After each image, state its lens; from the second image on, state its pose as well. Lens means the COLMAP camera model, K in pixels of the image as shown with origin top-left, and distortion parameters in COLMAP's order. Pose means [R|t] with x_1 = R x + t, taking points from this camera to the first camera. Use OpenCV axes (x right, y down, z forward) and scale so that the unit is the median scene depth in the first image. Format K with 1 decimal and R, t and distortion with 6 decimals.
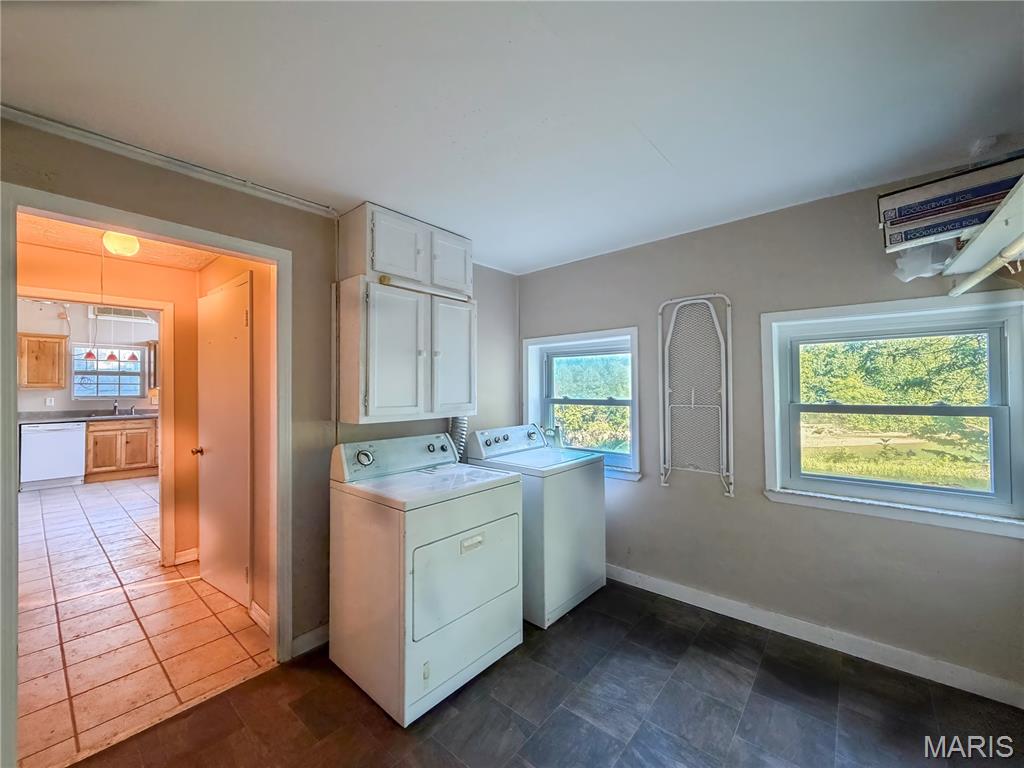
lens RADIAL K [[407.7, 0, 517.3], [0, 407.7, 383.5], [0, 0, 1]] dist [-0.000558, -0.002848]
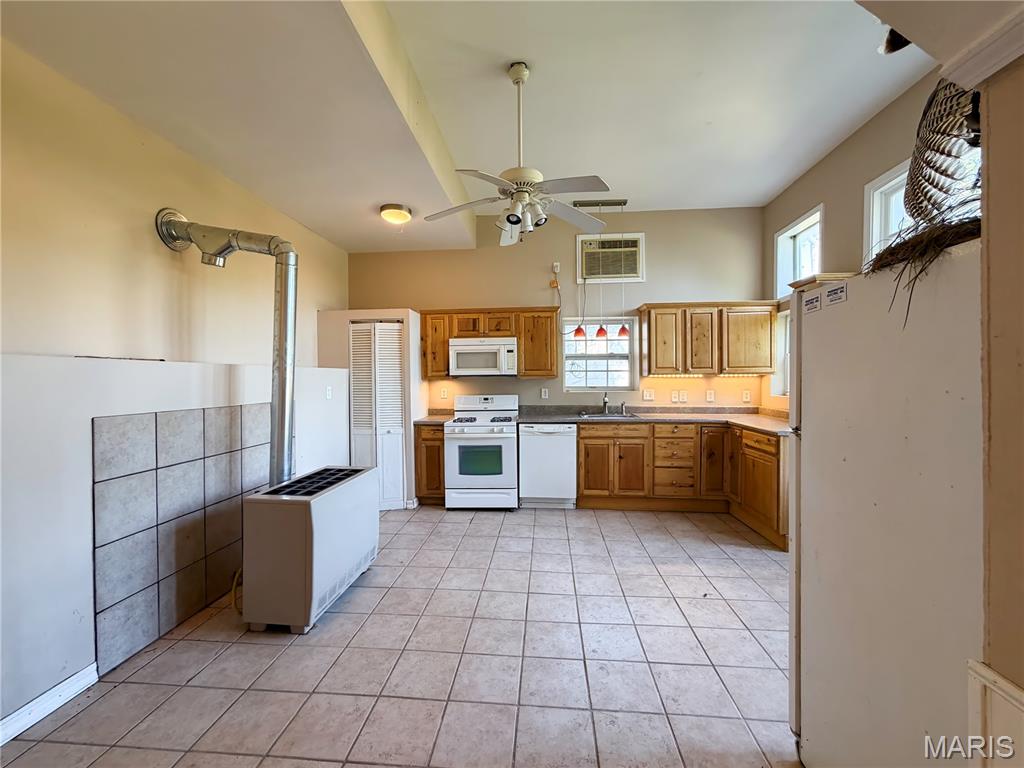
lens RADIAL K [[407.7, 0, 517.3], [0, 407.7, 383.5], [0, 0, 1]] dist [-0.000558, -0.002848]
pose [[0.580675, 0.007482, -0.814101, -0.513695], [0.015343, 0.999680, 0.020131, 0.007128], [0.813991, -0.024180, 0.580375, 0.475148]]
